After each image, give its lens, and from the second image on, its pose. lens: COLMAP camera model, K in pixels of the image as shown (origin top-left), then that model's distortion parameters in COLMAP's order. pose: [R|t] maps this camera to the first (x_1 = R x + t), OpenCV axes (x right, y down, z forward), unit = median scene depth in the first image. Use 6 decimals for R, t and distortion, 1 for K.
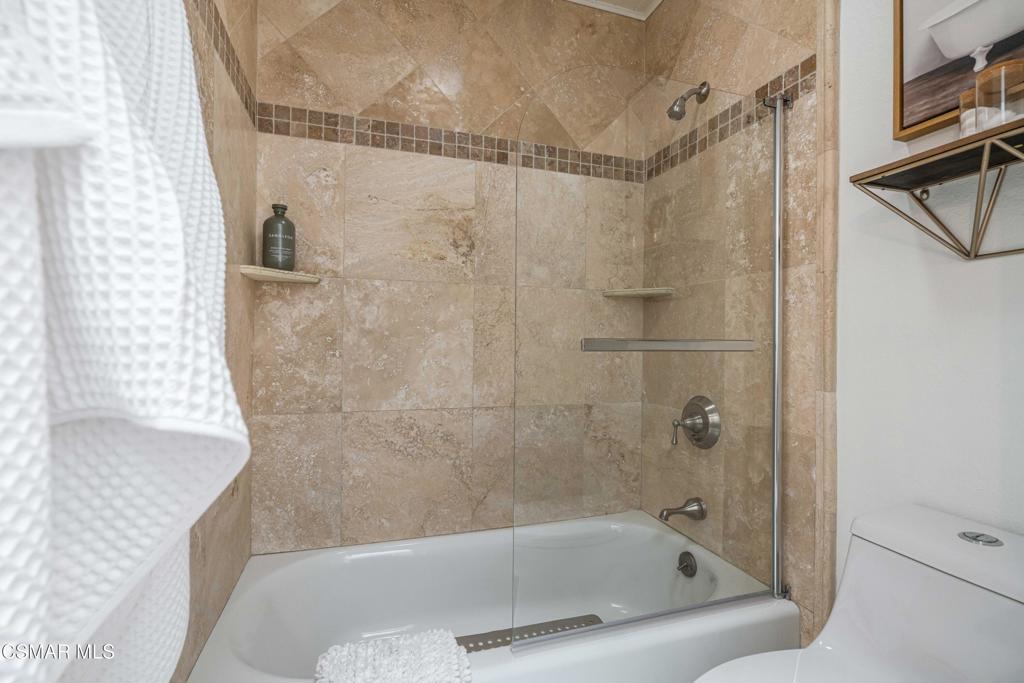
lens RADIAL K [[470.6, 0, 508.2], [0, 470.6, 340.5], [0, 0, 1]] dist [-0.001441, 0.000254]
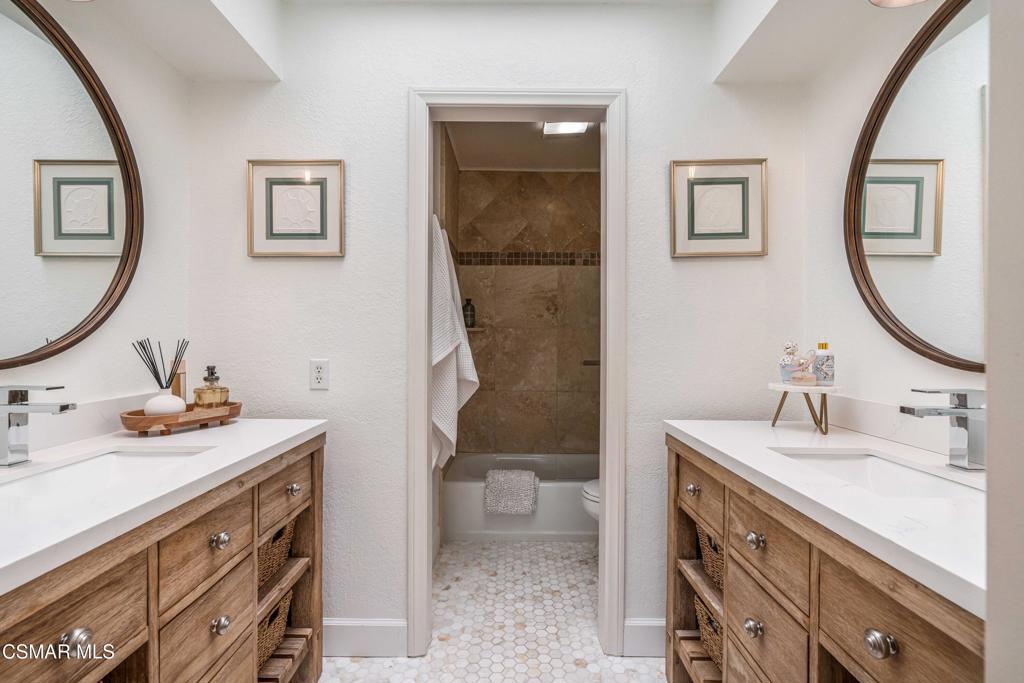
lens RADIAL K [[470.6, 0, 511.7], [0, 470.6, 341.2], [0, 0, 1]] dist [-0.001441, 0.000254]
pose [[0.949515, -0.004782, -0.313684, 0.379682], [0.006863, 0.999961, 0.005531, -0.081225], [0.313646, -0.007405, 0.949511, -0.977788]]
